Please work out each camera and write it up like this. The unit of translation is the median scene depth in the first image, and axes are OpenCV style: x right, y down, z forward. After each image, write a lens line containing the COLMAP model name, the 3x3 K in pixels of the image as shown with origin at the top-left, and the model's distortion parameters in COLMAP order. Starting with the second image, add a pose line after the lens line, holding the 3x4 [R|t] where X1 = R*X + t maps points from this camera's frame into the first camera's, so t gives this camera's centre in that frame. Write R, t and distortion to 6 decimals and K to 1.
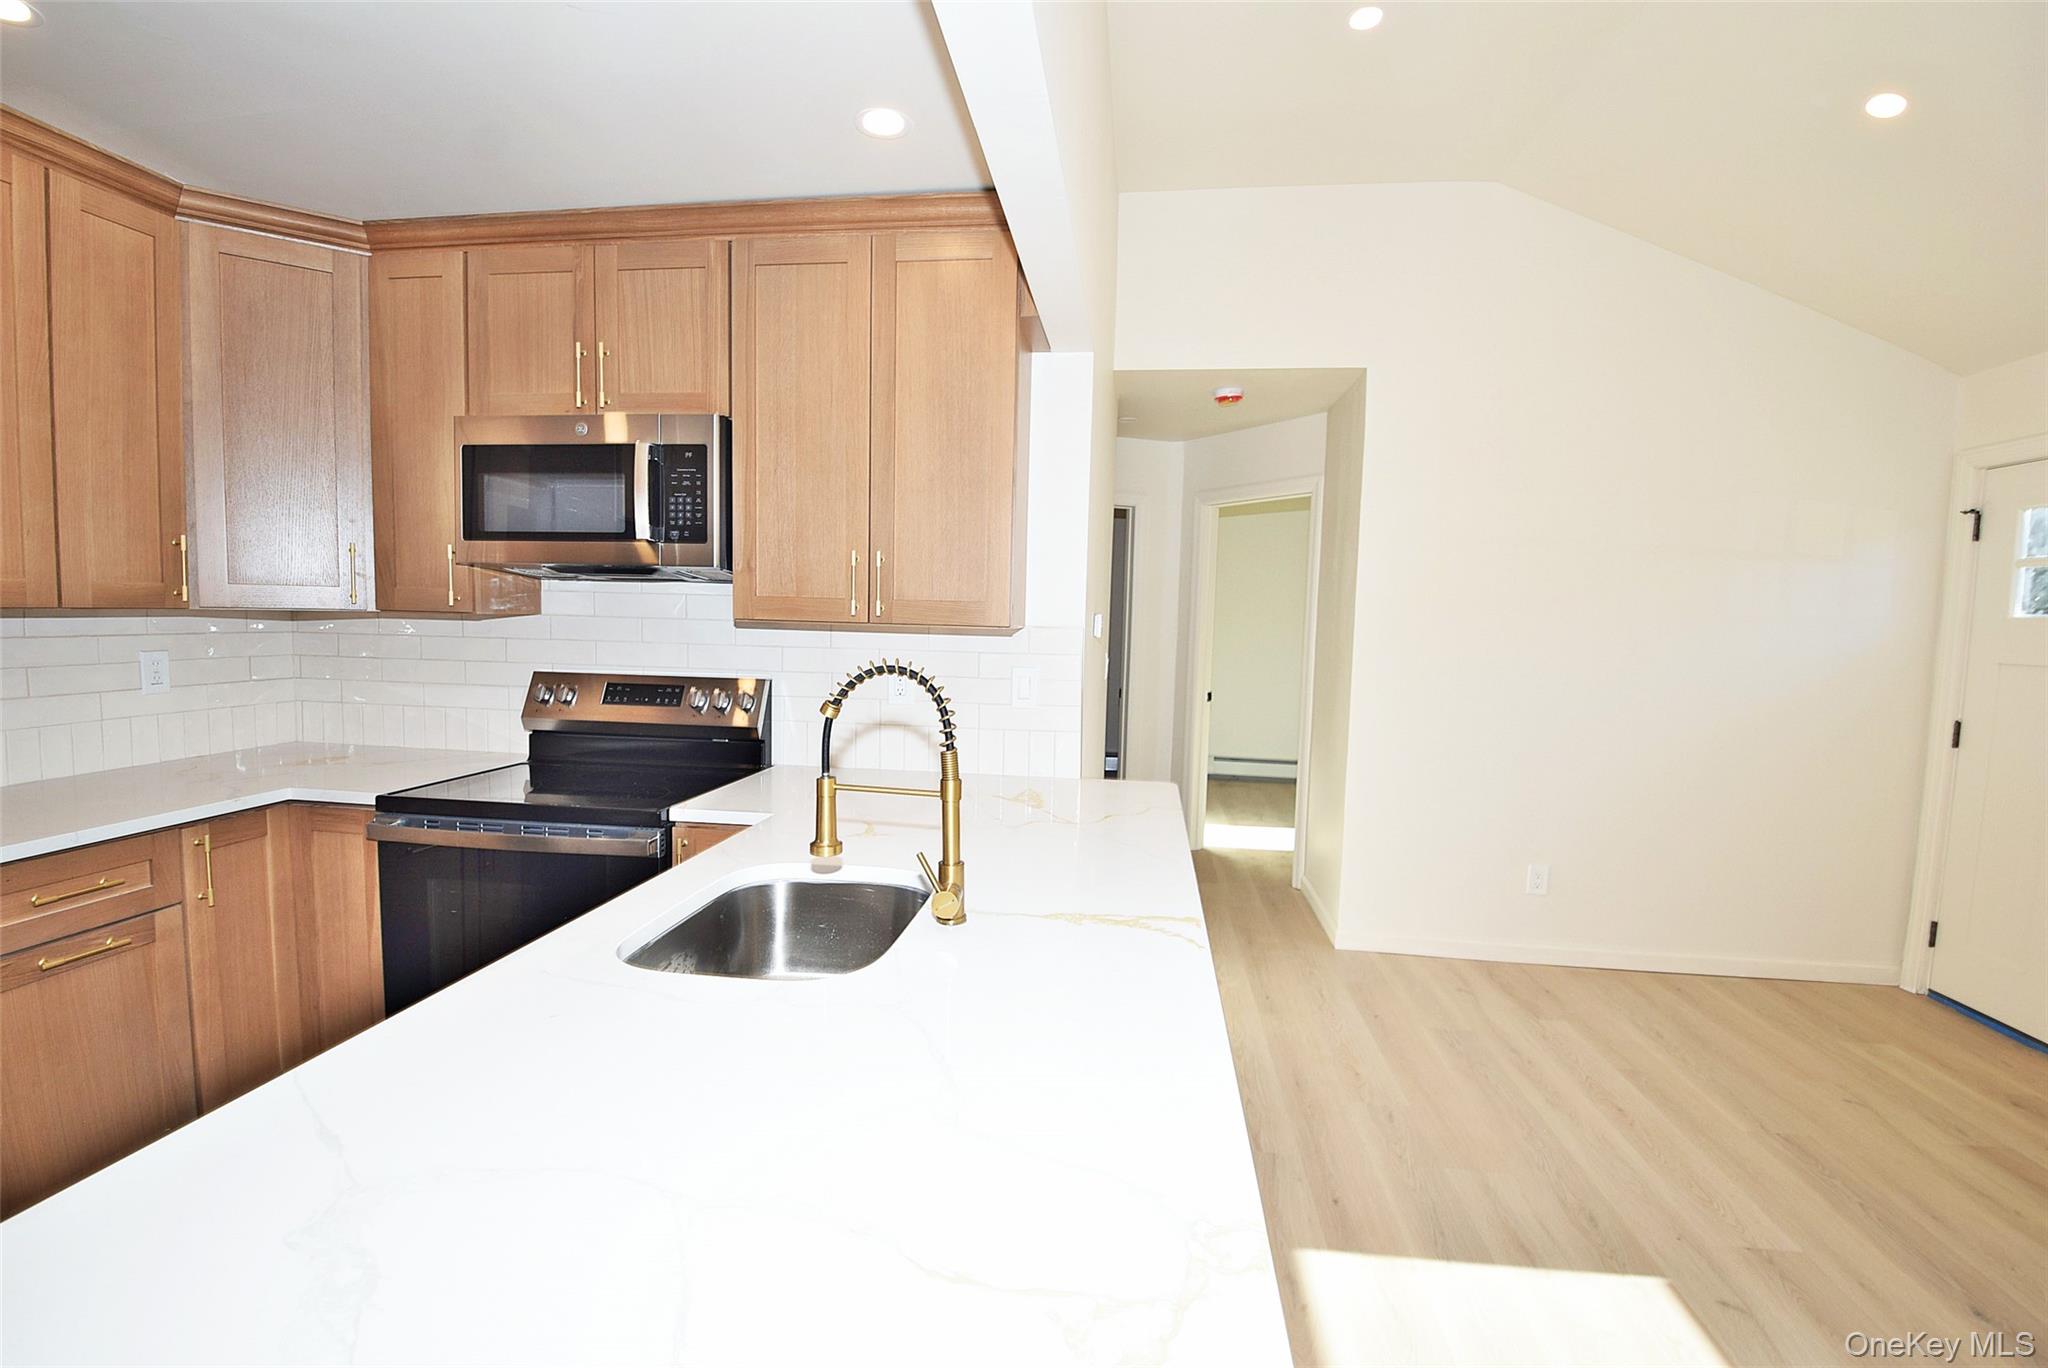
lens RADIAL K [[907.3, 0, 1015.0], [0, 907.3, 691.8], [0, 0, 1]] dist [0.008495, -0.021403]
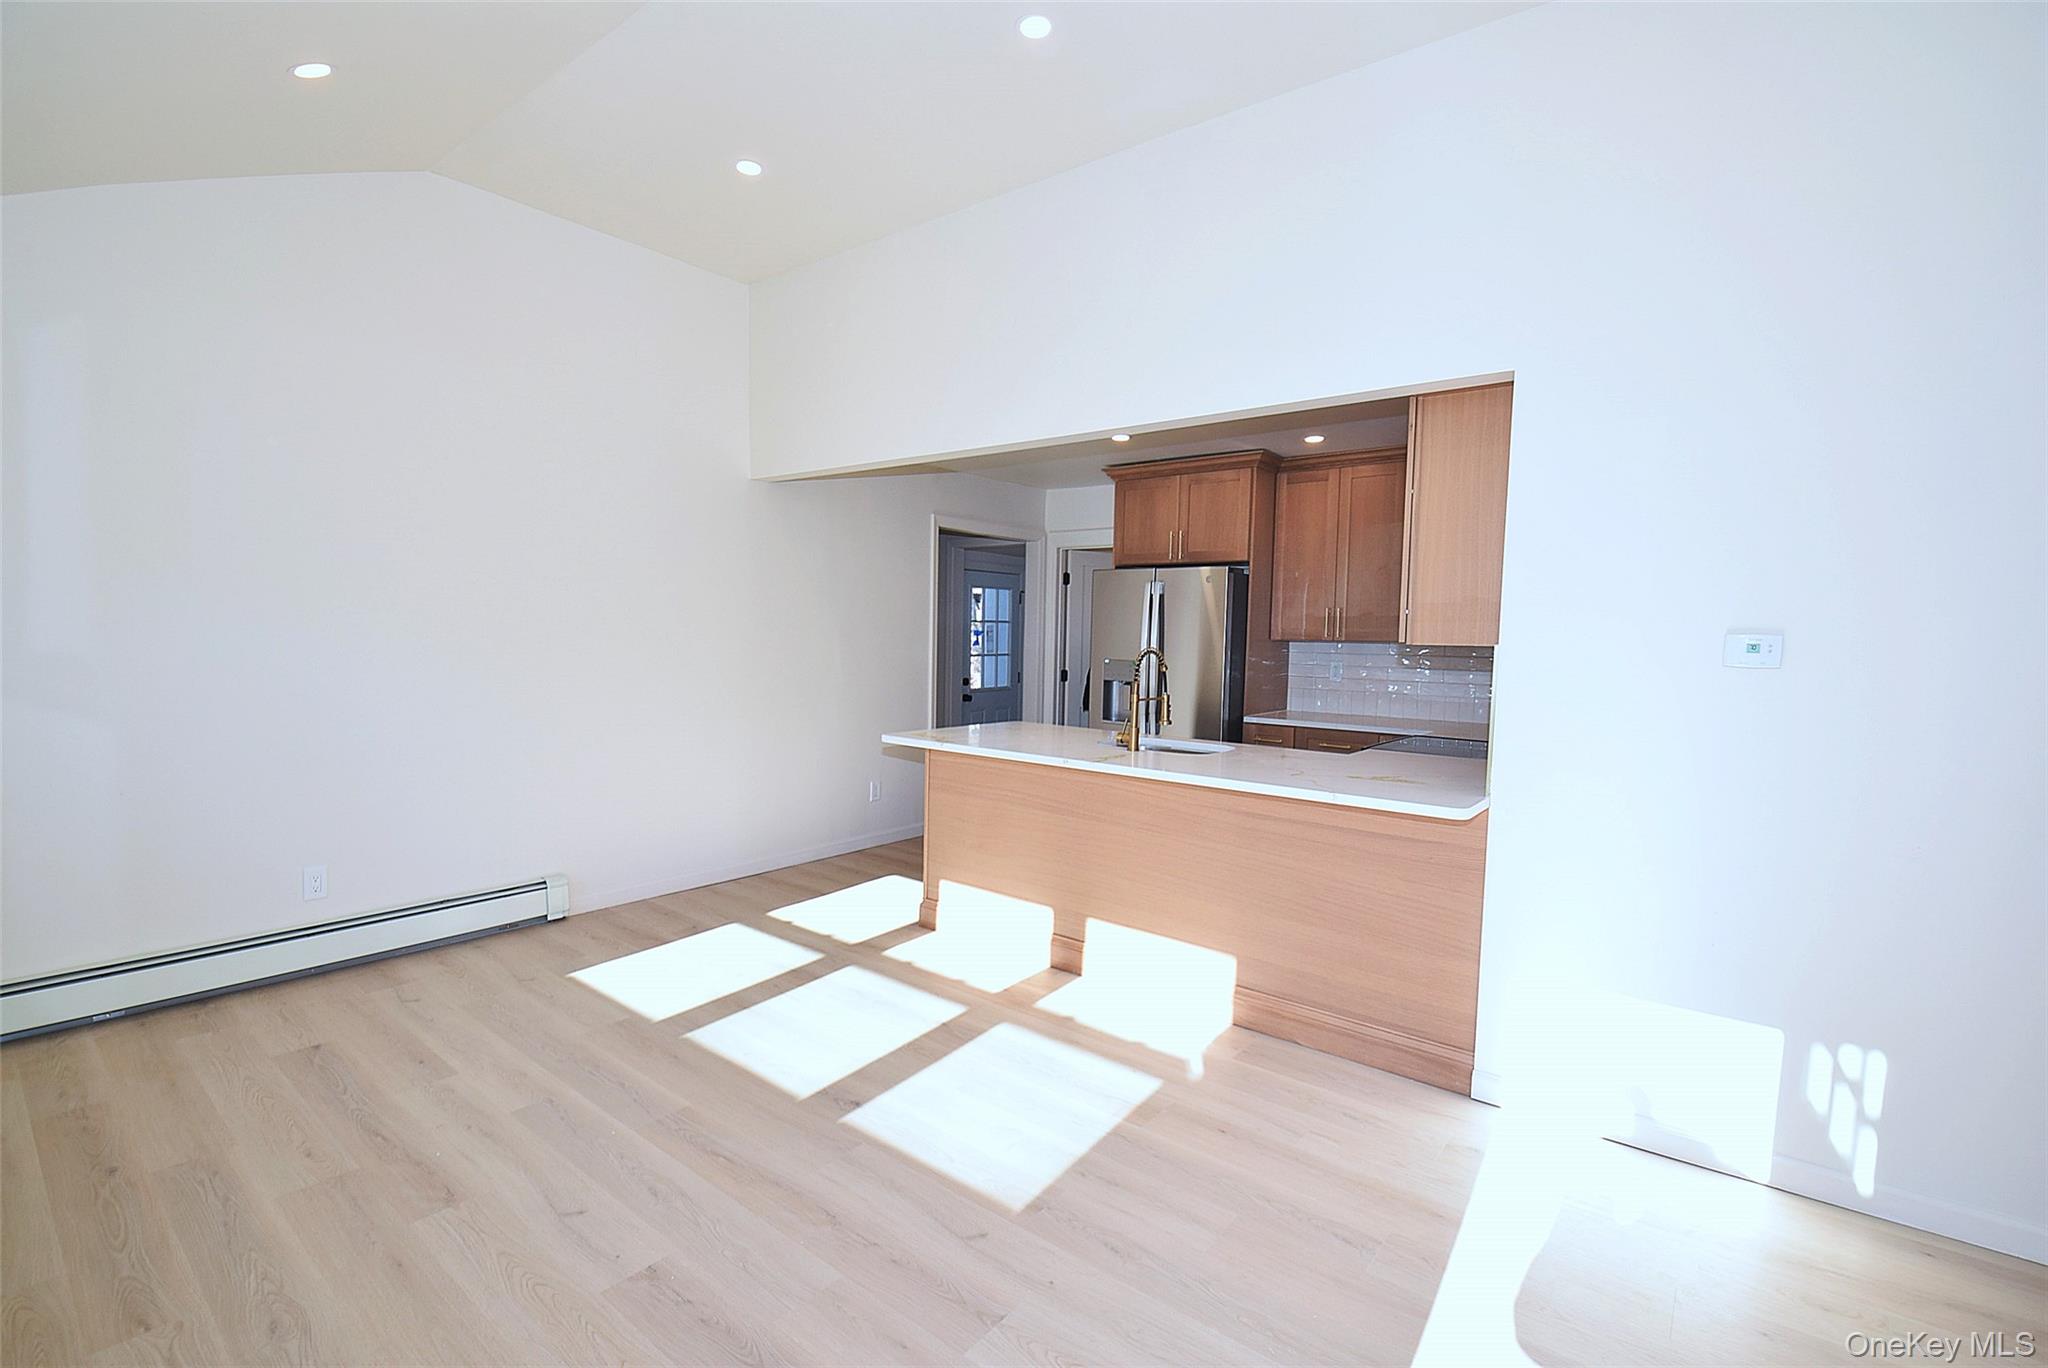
lens RADIAL K [[907.3, 0, 1015.0], [0, 907.3, 691.8], [0, 0, 1]] dist [0.008495, -0.021403]
pose [[-0.518920, 0.020670, -0.854573, 1.342295], [-0.107338, 0.990219, 0.089129, -0.057282], [0.848057, 0.137979, -0.511626, 1.186360]]
